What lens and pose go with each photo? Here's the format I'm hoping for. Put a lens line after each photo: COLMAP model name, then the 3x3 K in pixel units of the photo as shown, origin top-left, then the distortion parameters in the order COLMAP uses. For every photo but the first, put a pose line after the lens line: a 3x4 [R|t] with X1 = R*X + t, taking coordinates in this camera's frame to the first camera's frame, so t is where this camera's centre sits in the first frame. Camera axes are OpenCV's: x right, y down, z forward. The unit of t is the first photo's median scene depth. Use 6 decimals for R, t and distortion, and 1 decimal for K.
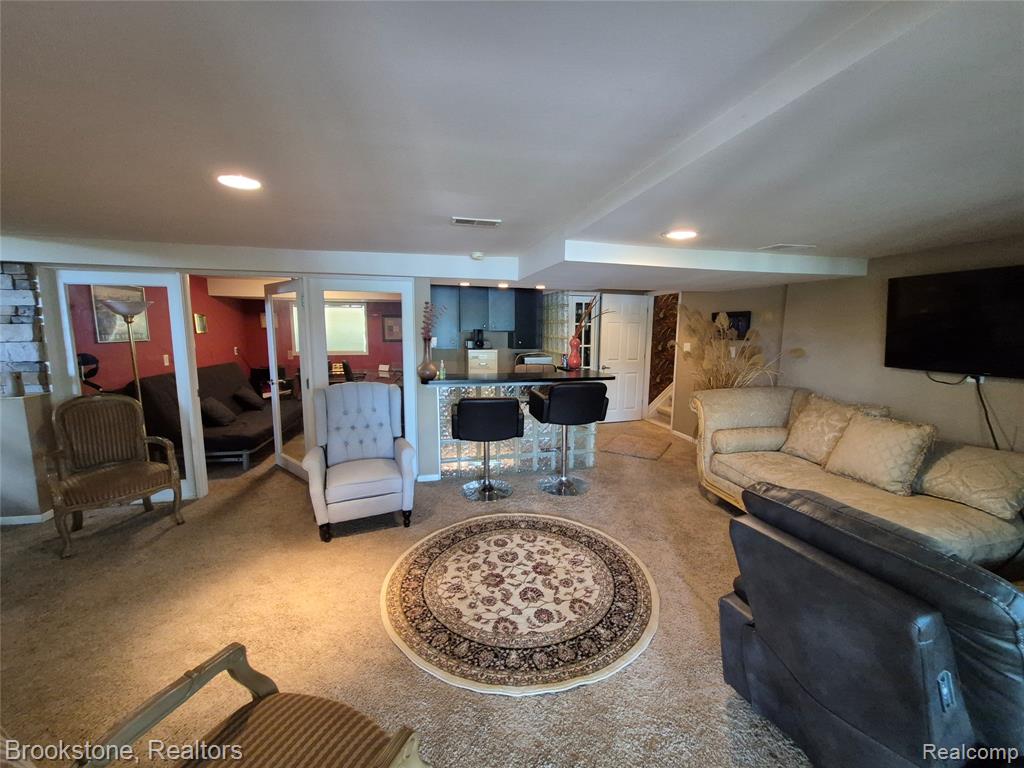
lens RADIAL K [[399.0, 0, 513.8], [0, 399.0, 380.8], [0, 0, 1]] dist [0.000158, -0.000983]
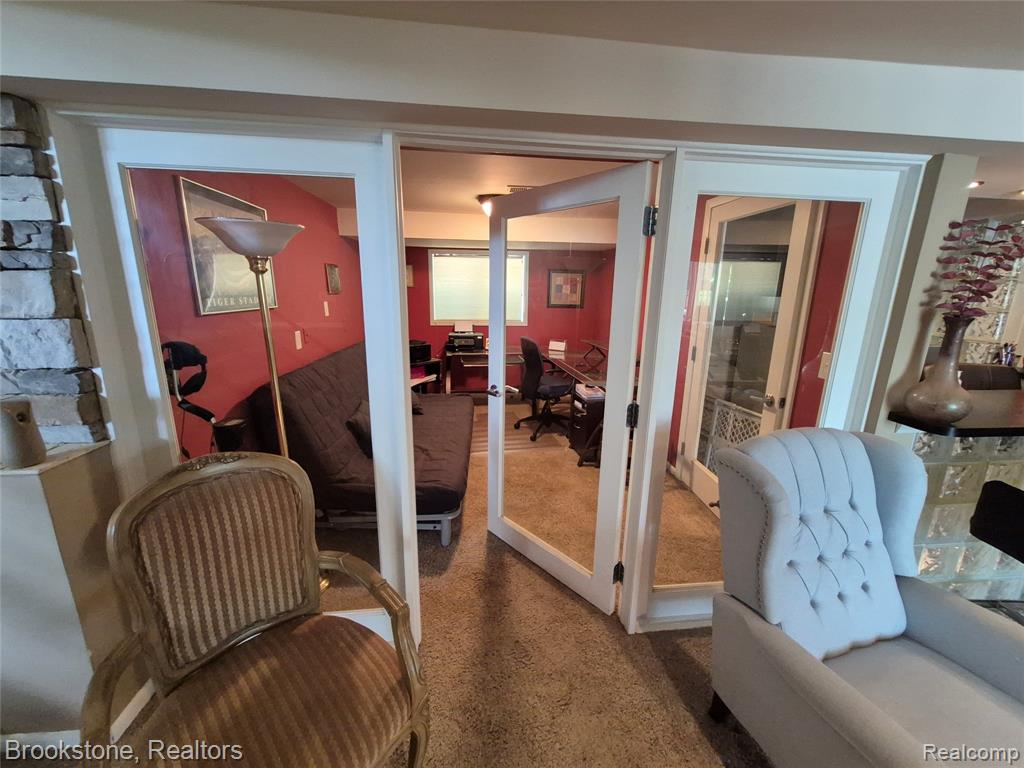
lens RADIAL K [[399.0, 0, 511.6], [0, 399.0, 381.7], [0, 0, 1]] dist [0.000158, -0.000983]
pose [[0.991796, 0.037301, -0.122267, -0.711522], [-0.024893, 0.994525, 0.101490, -0.085949], [0.125383, -0.097614, 0.987295, 0.659239]]
